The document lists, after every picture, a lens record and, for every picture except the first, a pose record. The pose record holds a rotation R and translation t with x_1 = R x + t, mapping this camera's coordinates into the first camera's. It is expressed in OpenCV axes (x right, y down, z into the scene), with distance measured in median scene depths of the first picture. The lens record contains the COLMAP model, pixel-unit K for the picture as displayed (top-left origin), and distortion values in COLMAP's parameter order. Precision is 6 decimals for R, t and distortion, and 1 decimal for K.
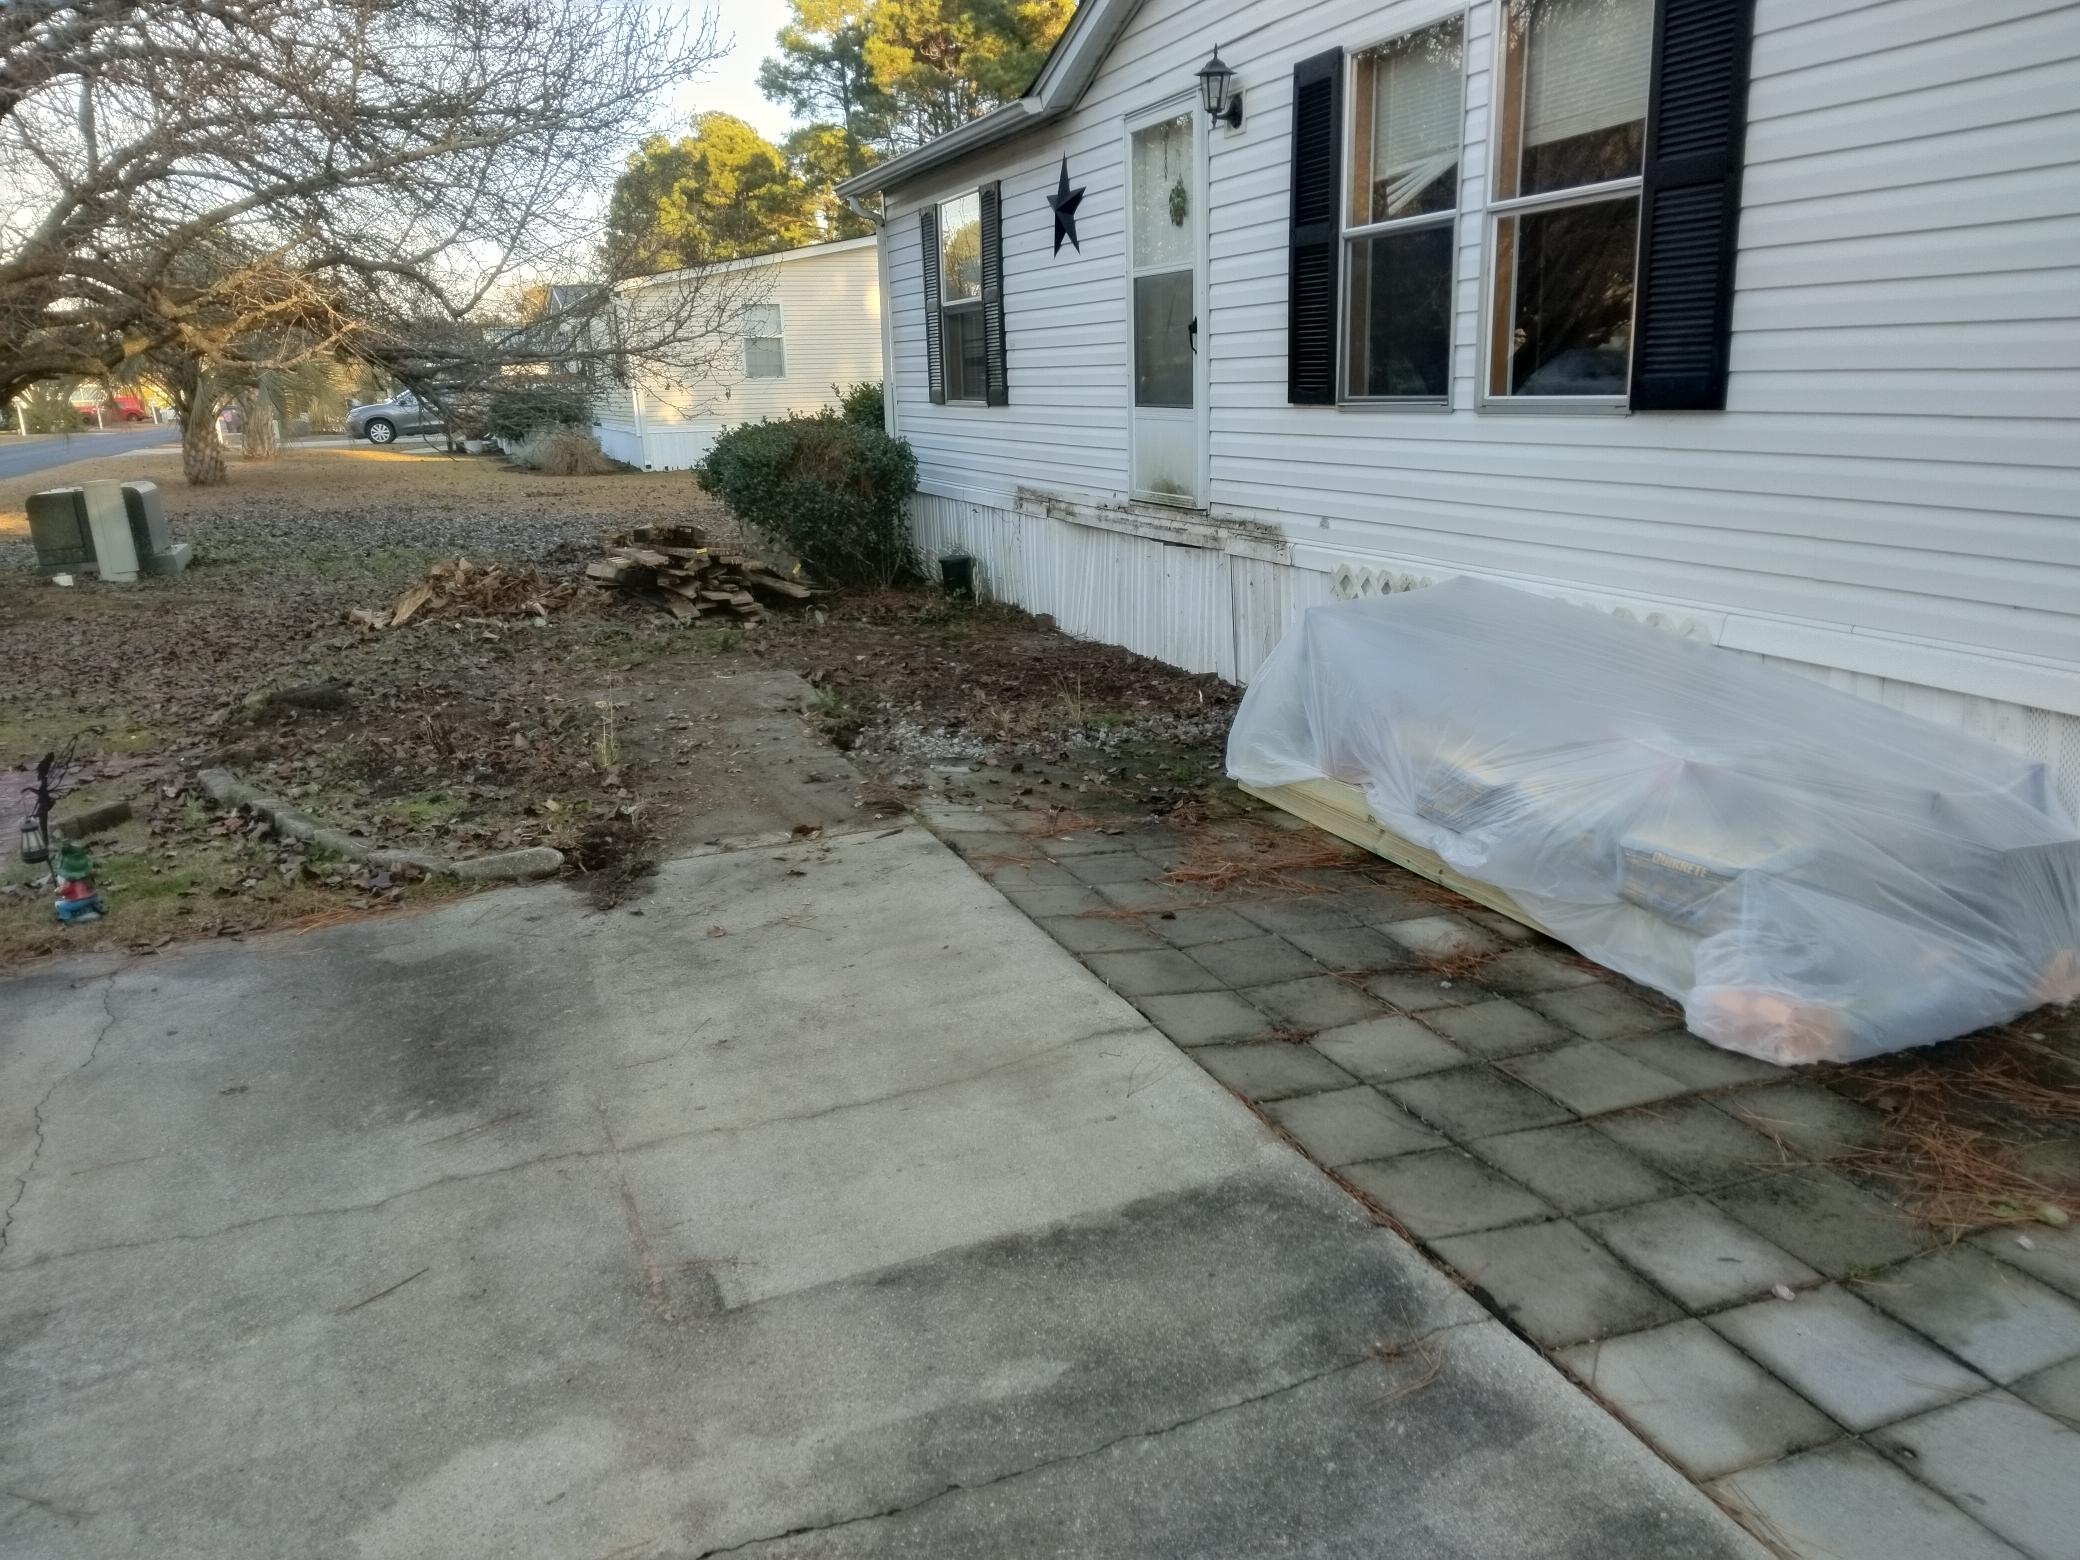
lens RADIAL K [[1551.2, 0, 1048.0], [0, 1551.2, 767.0], [0, 0, 1]] dist [0.017180, 0.000511]
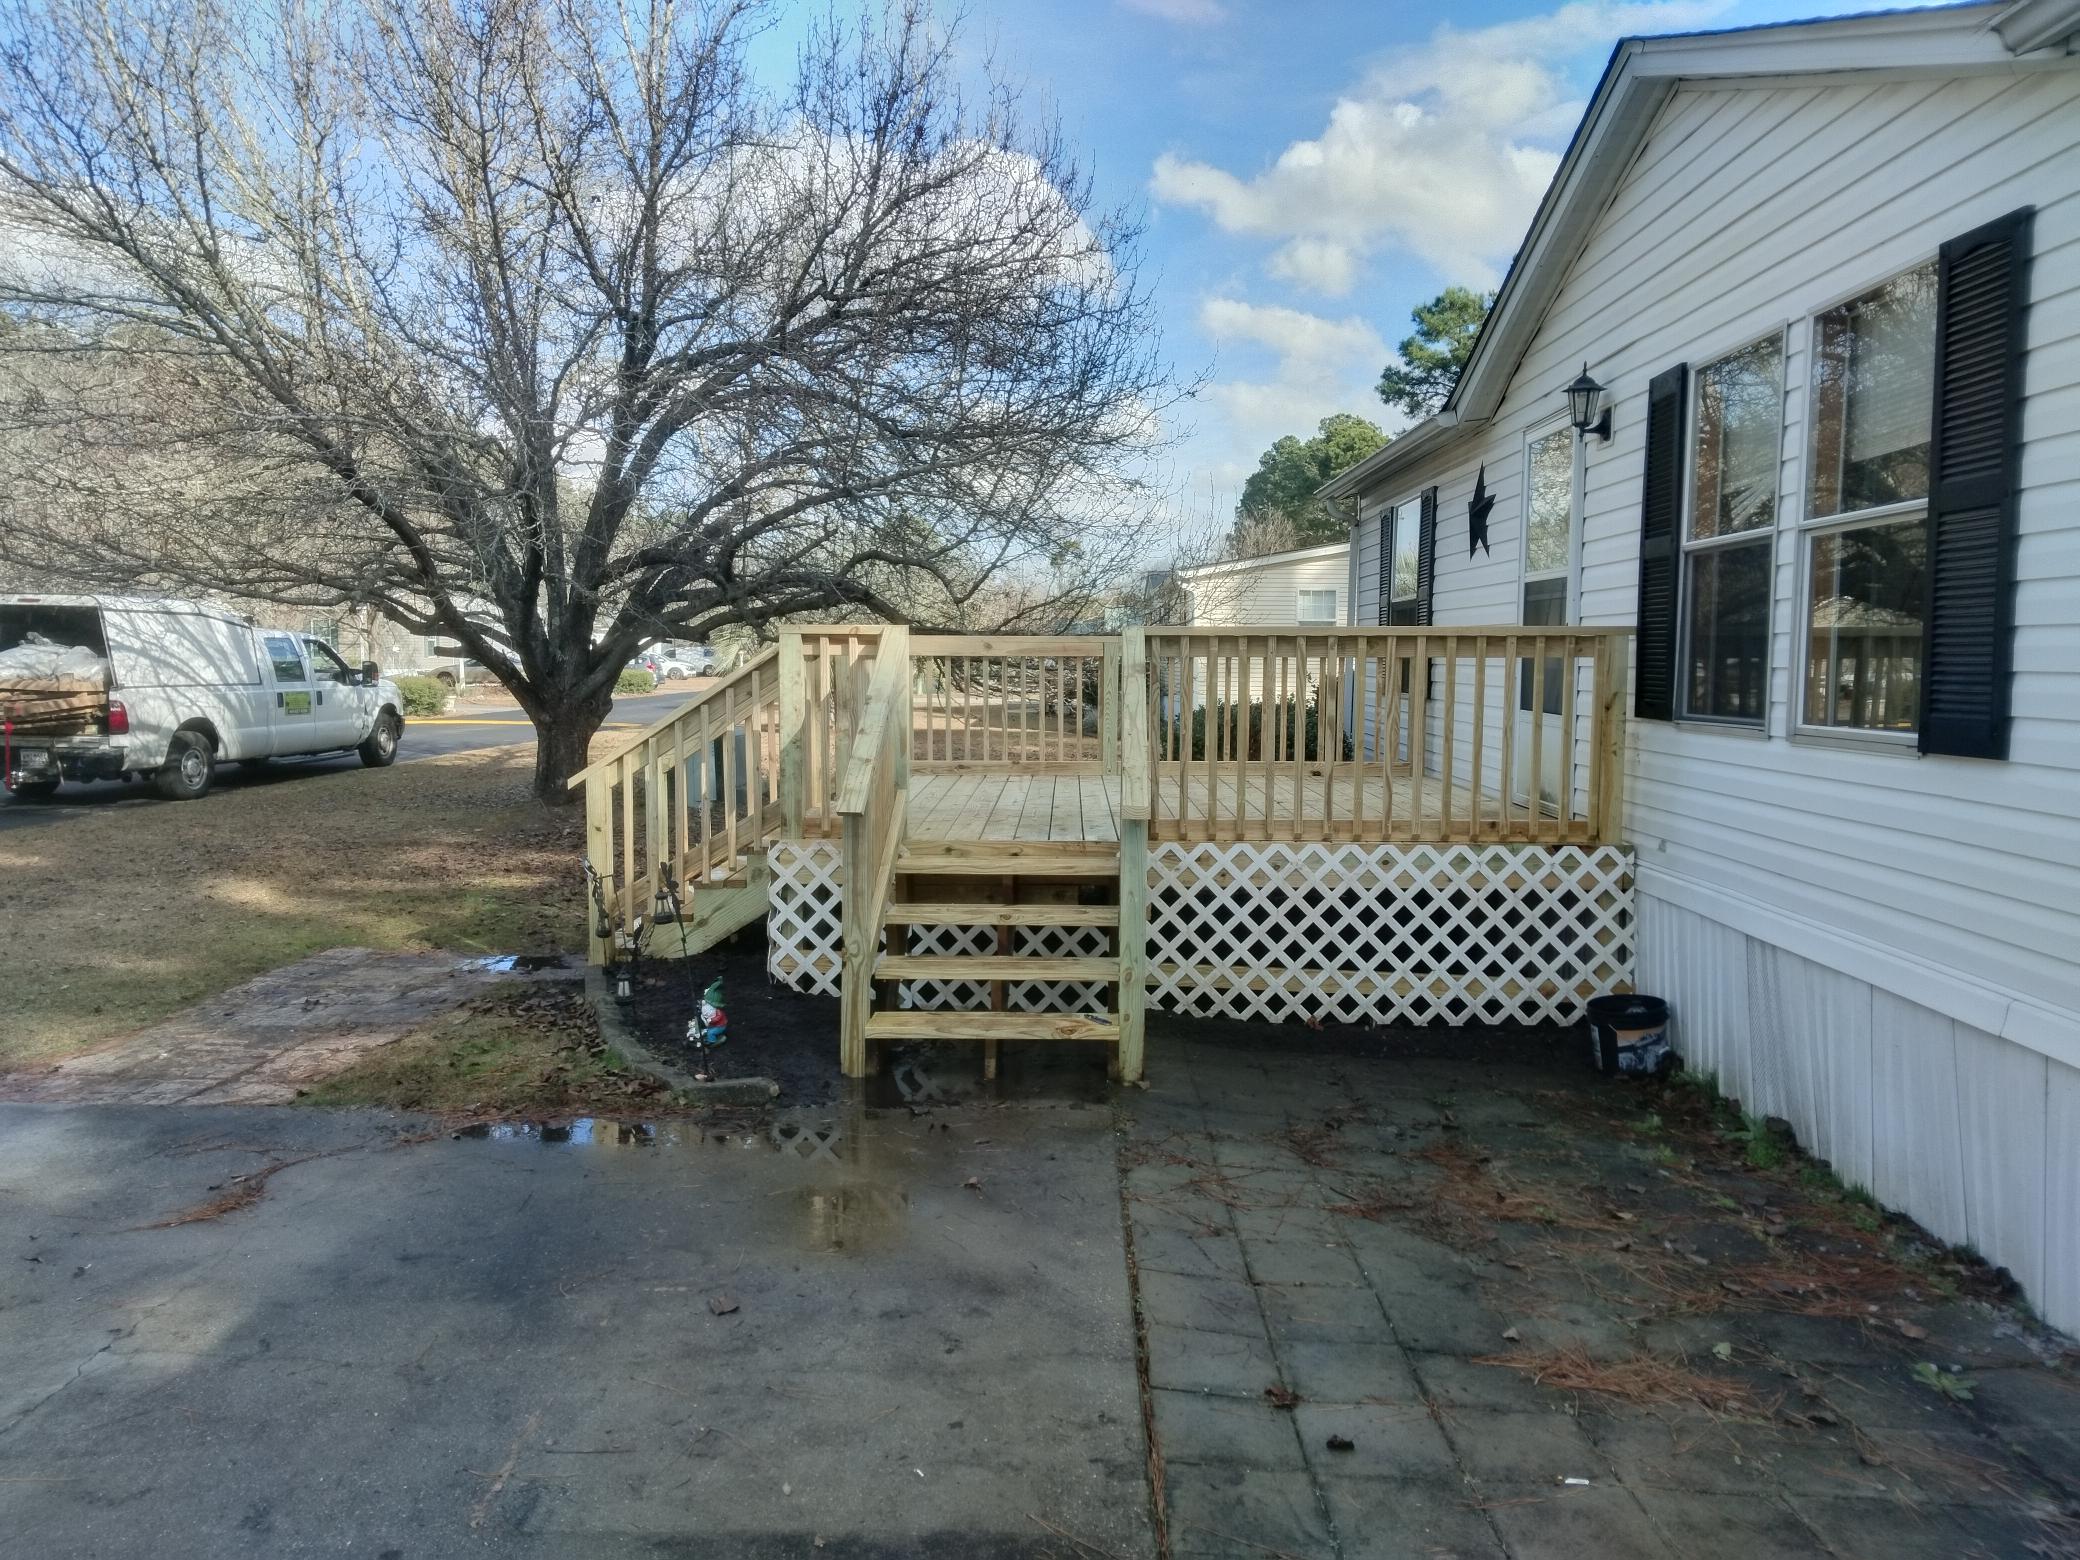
lens RADIAL K [[1529.1, 0, 1040.0], [0, 1529.1, 780.0], [0, 0, 1]] dist [0.003589, -0.001772]
pose [[0.921575, 0.065956, -0.382557, 0.183336], [-0.127035, 0.982441, -0.136646, -0.024721], [0.366827, 0.174528, 0.913771, 0.026318]]
